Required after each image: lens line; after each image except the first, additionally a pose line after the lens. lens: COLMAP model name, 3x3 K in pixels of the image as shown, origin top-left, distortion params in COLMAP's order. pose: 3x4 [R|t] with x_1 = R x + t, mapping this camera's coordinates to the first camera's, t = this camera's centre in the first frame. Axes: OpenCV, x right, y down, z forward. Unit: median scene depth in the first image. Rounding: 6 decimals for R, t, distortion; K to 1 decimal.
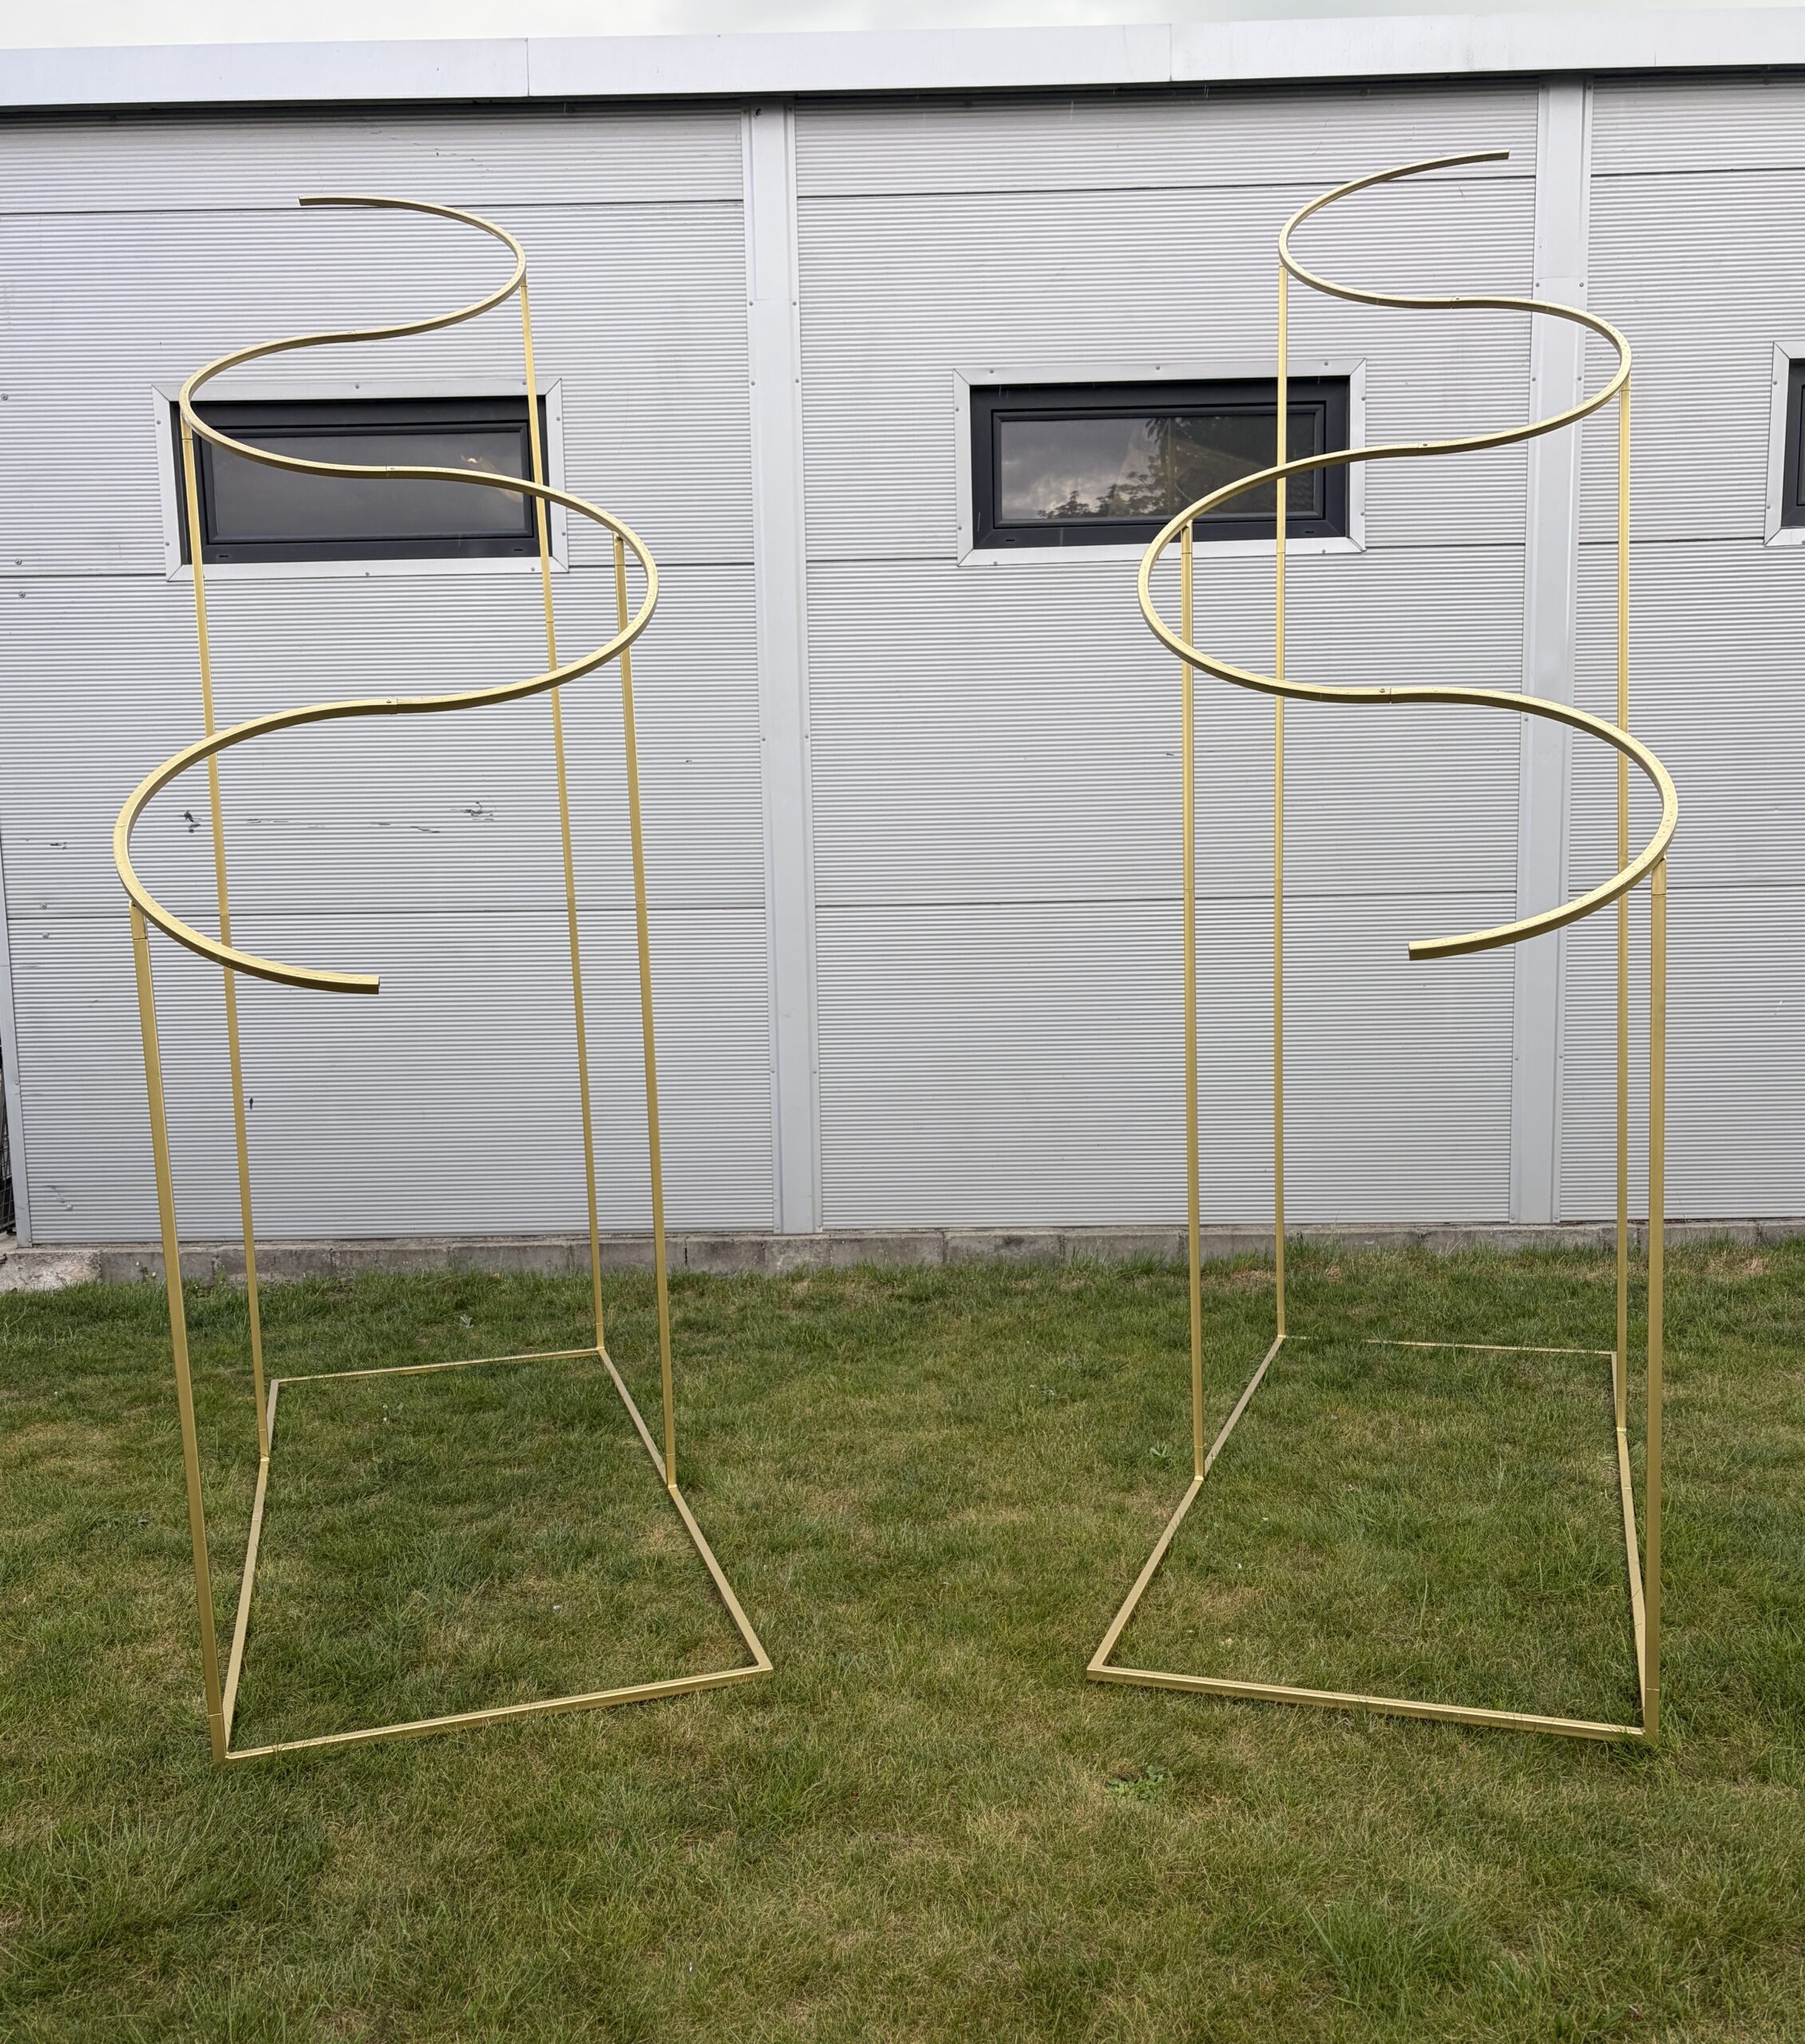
lens RADIAL K [[1928.0, 0, 895.3], [0, 1928.0, 1076.7], [0, 0, 1]] dist [0.091313, -0.171477]
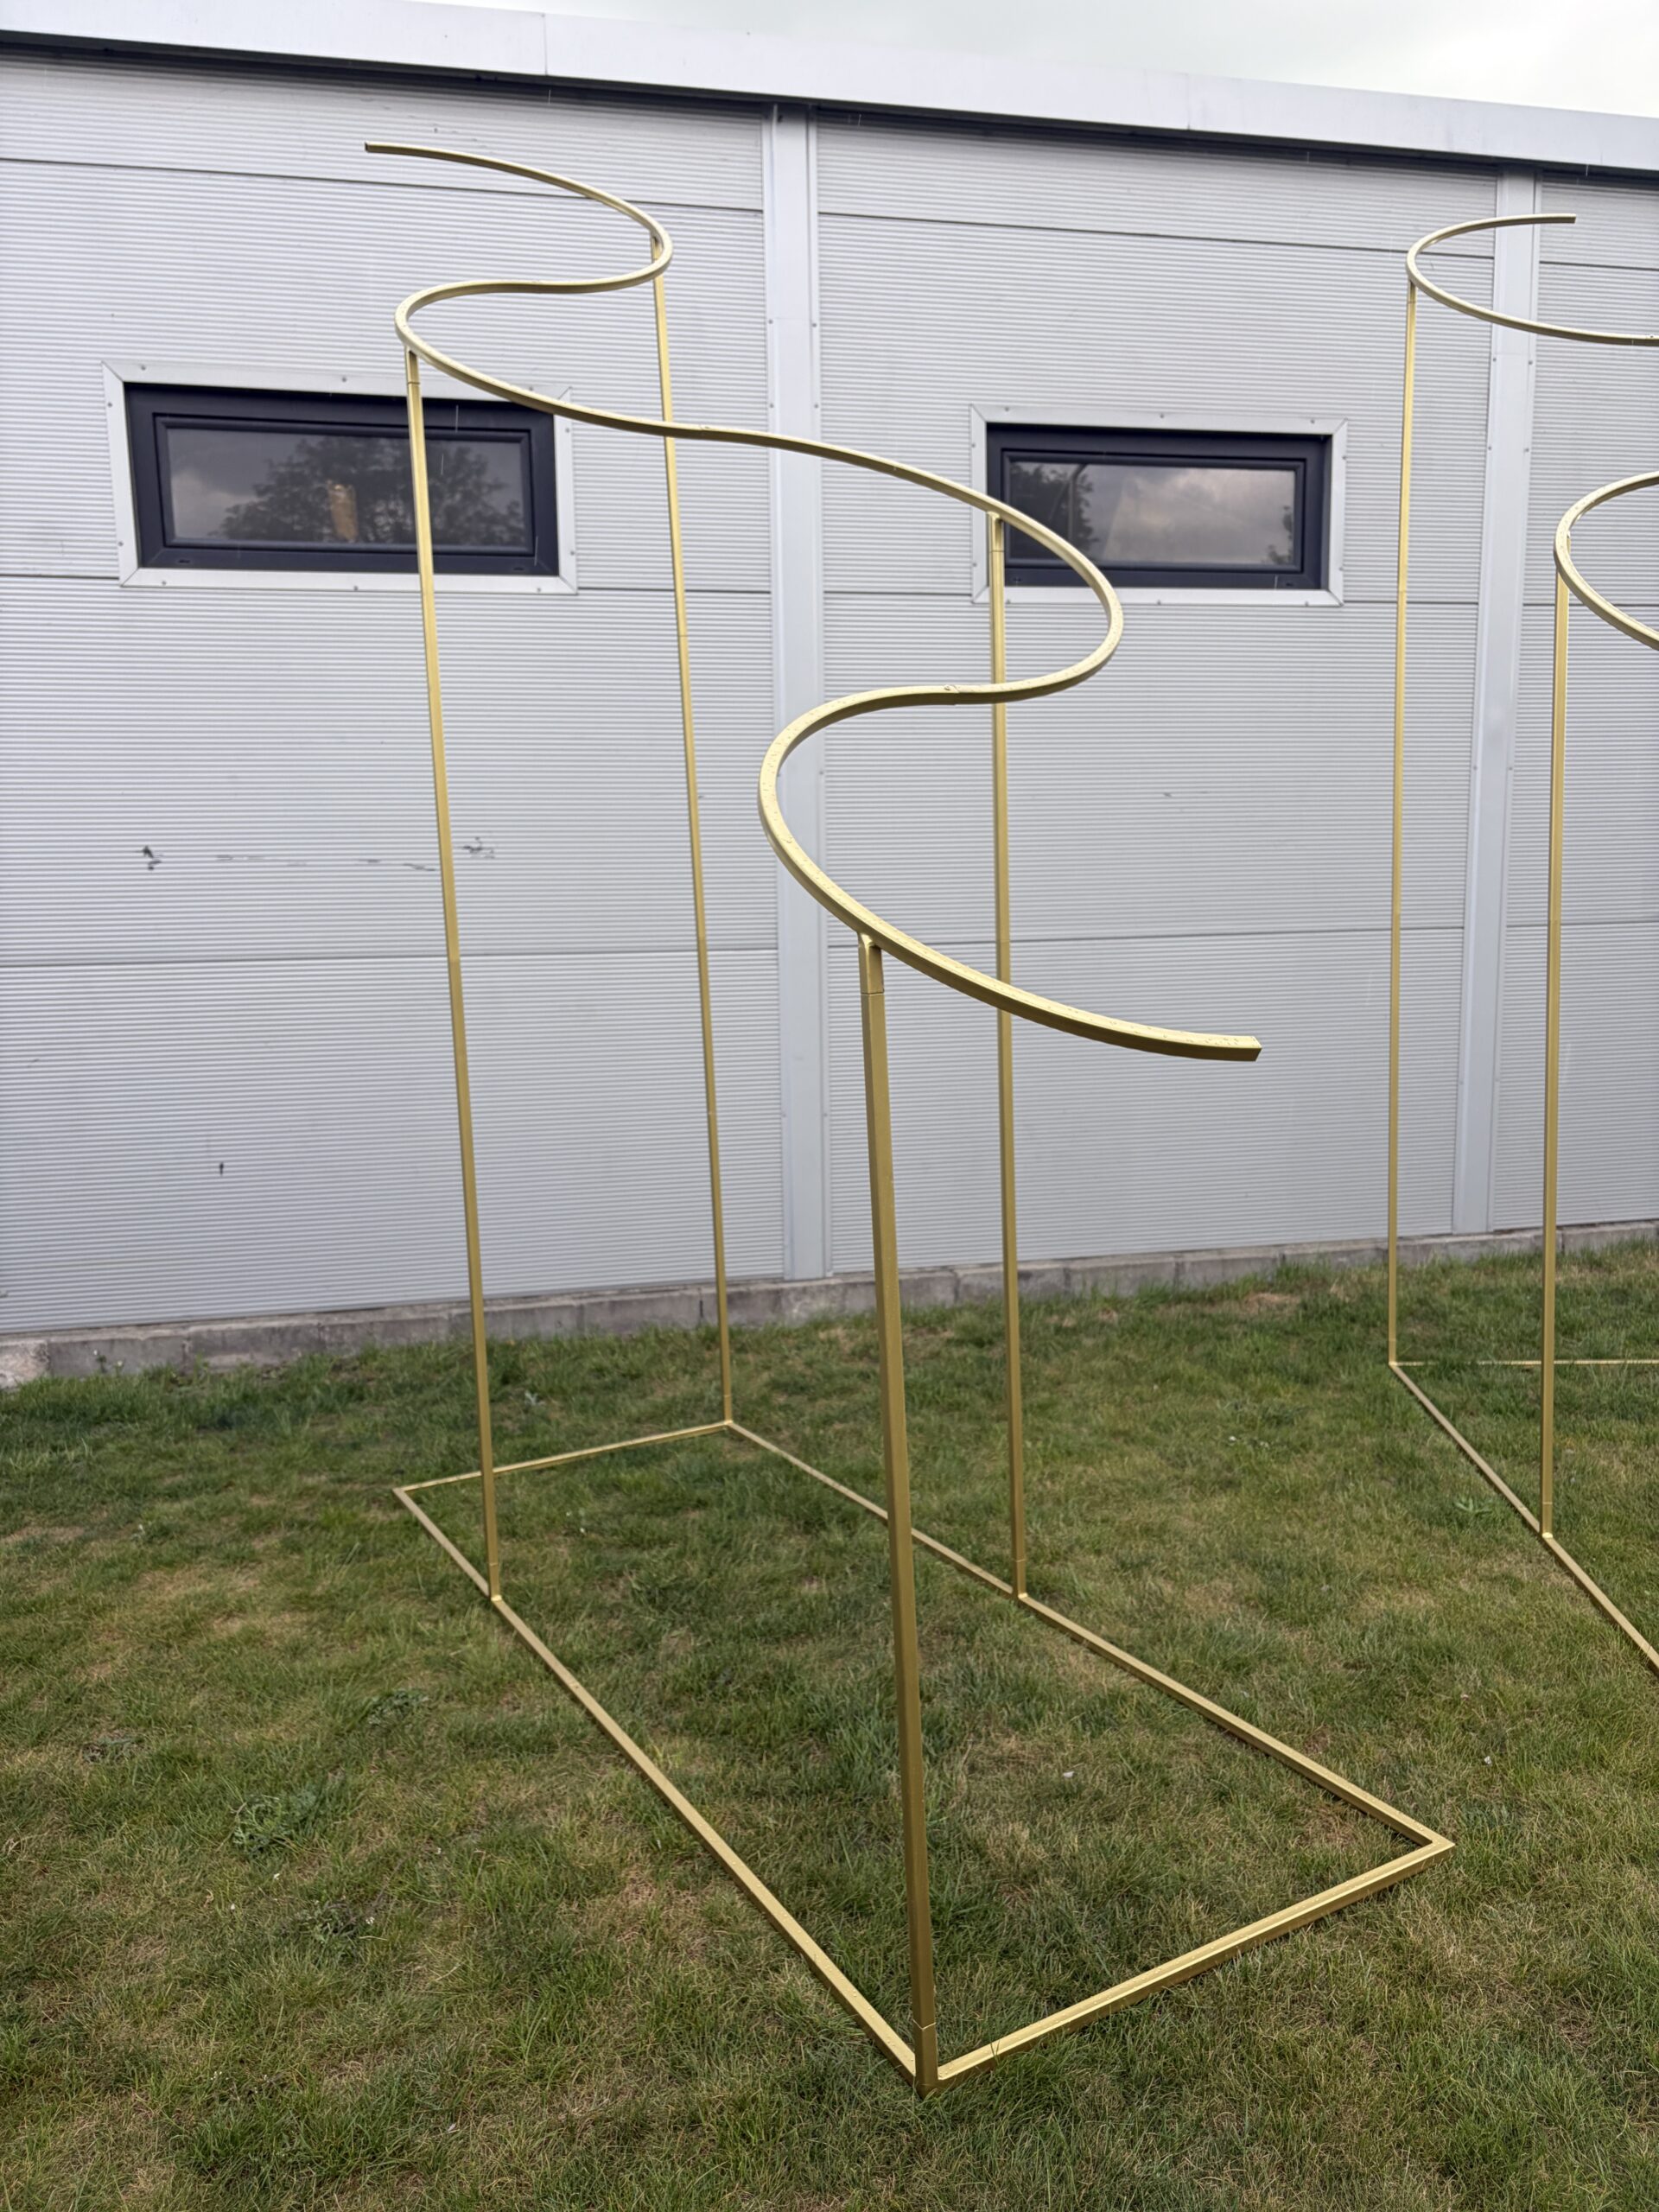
lens RADIAL K [[1665.8, 0, 817.8], [0, 1665.8, 1105.8], [0, 0, 1]] dist [0.060084, -0.070314]
pose [[0.972601, -0.029782, 0.230565, -0.252026], [0.028416, 0.999553, 0.009244, -0.015652], [-0.230737, -0.002439, 0.973013, 0.181565]]
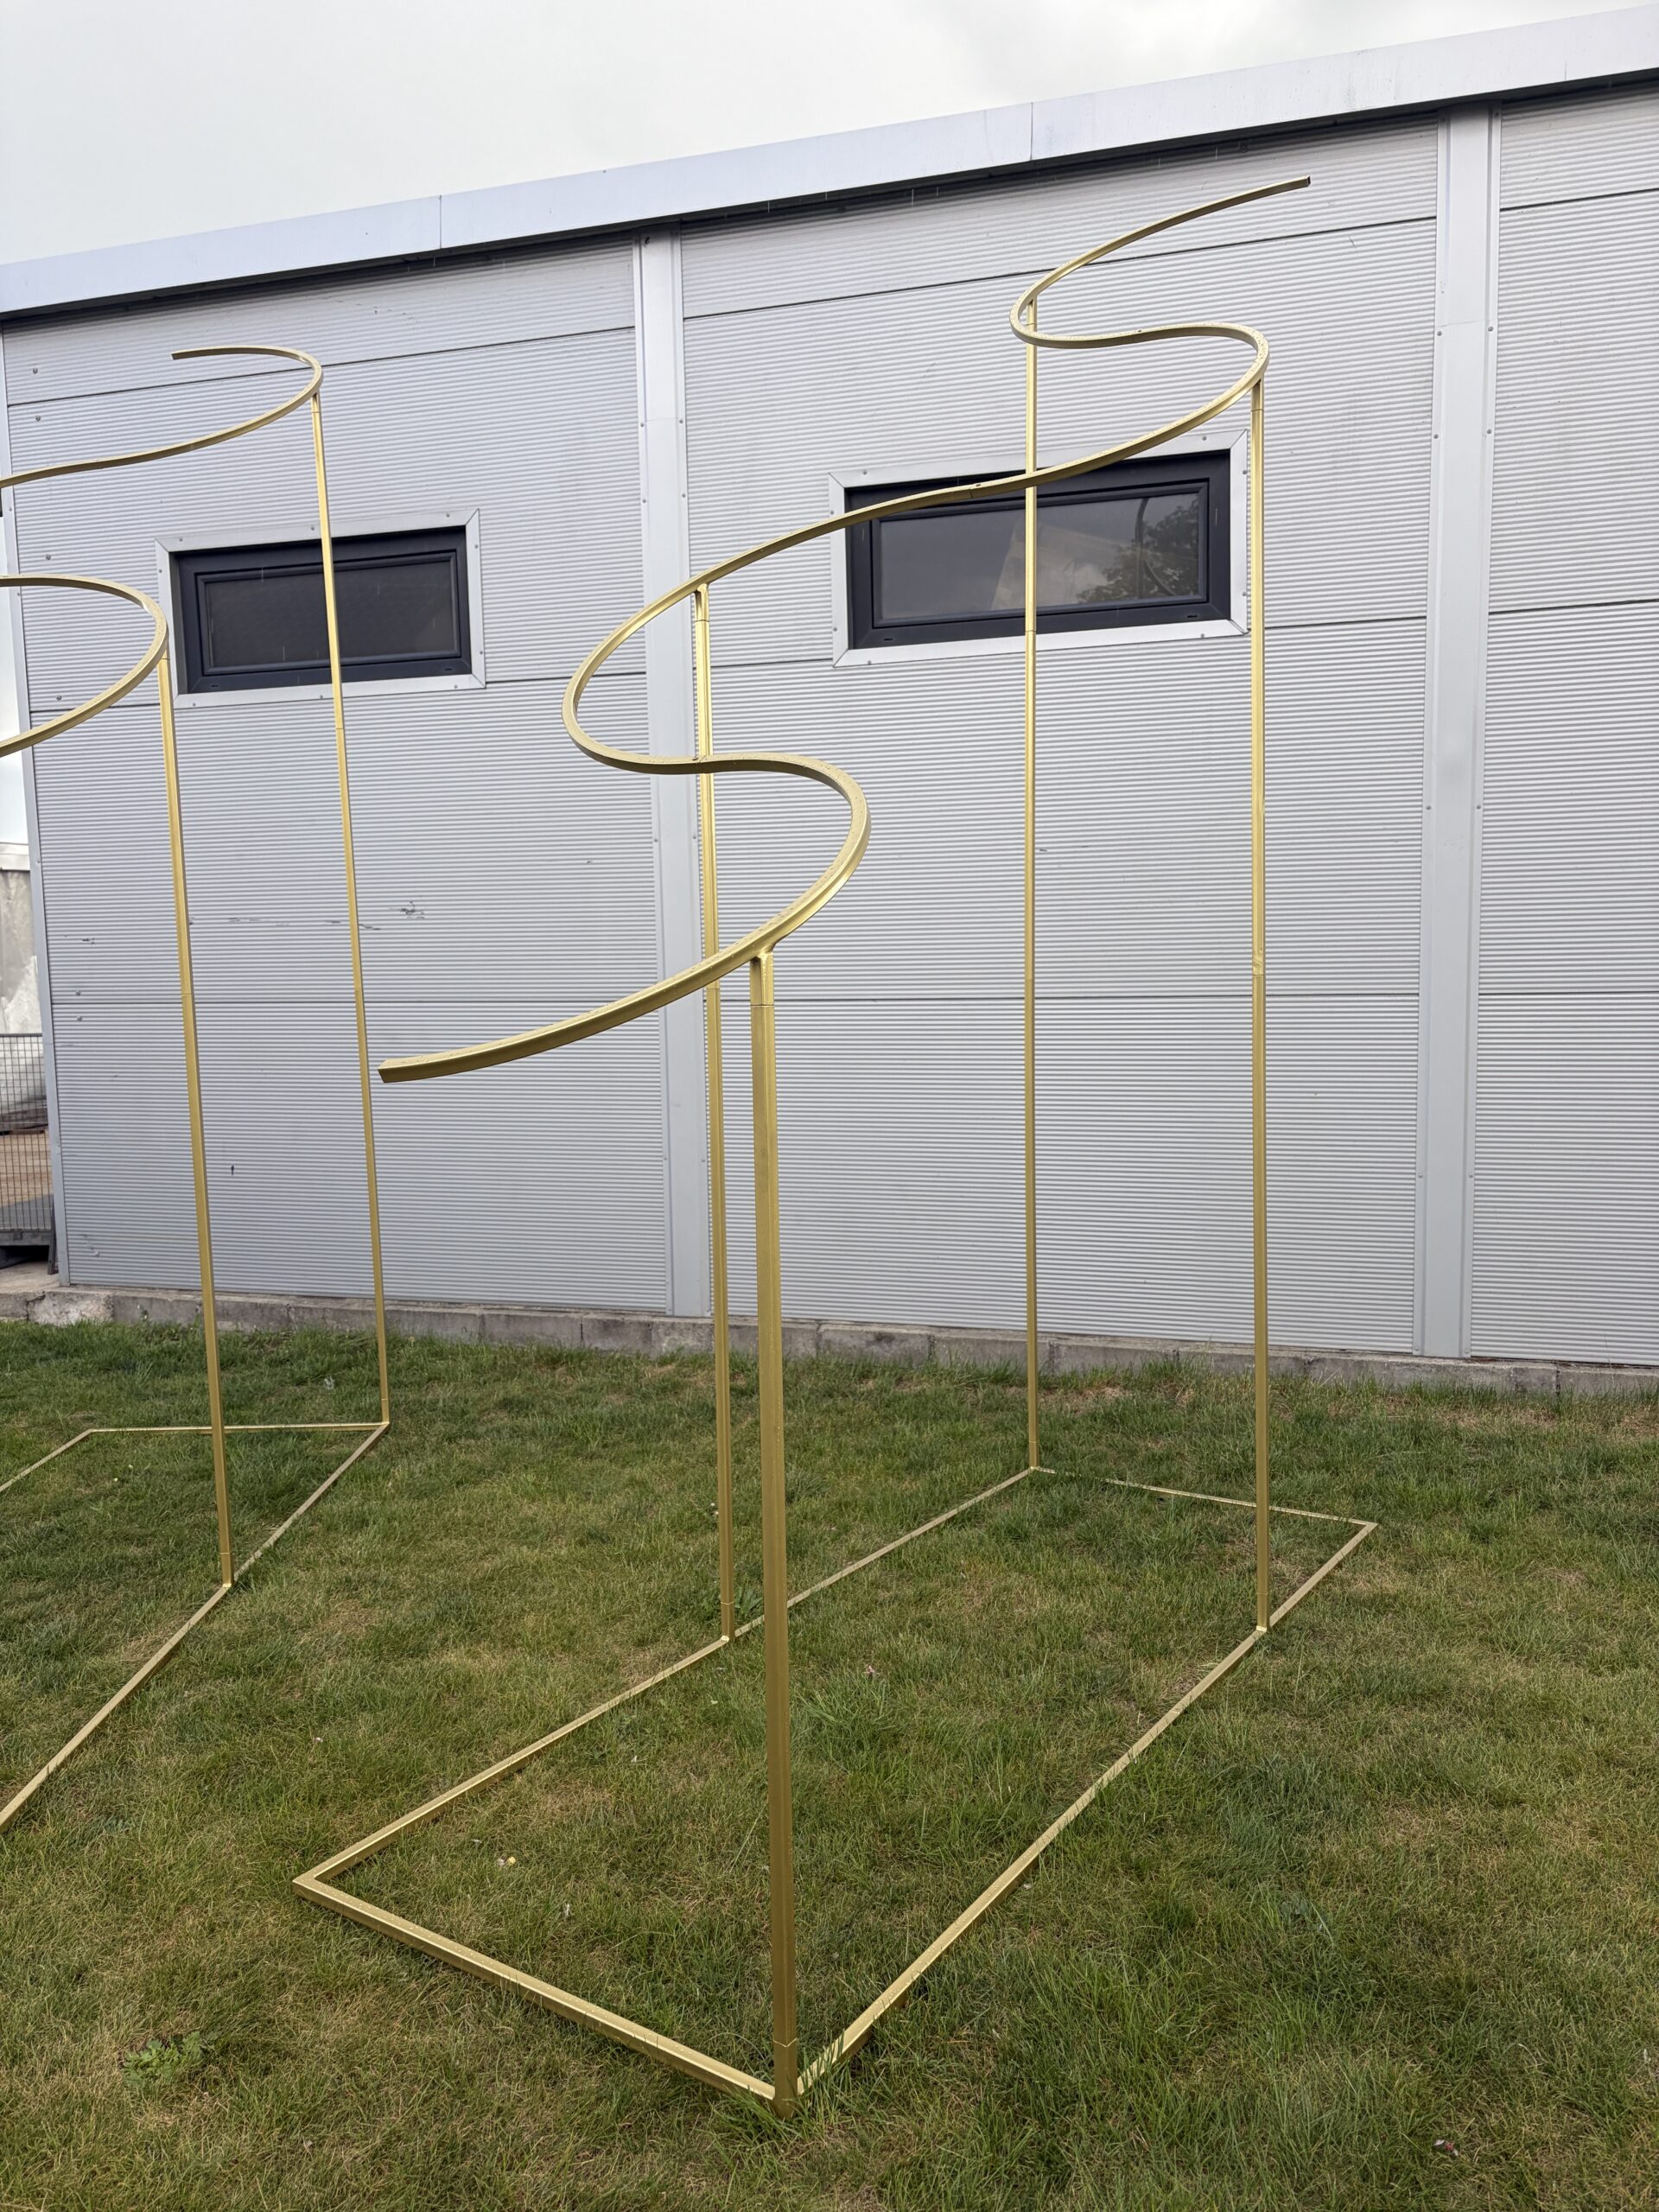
lens RADIAL K [[1665.8, 0, 817.8], [0, 1665.8, 1105.8], [0, 0, 1]] dist [0.060084, -0.070314]
pose [[0.961714, 0.029109, -0.272506, 0.270428], [-0.034260, 0.999313, -0.014161, -0.022304], [0.271906, 0.022955, 0.962050, 0.165642]]
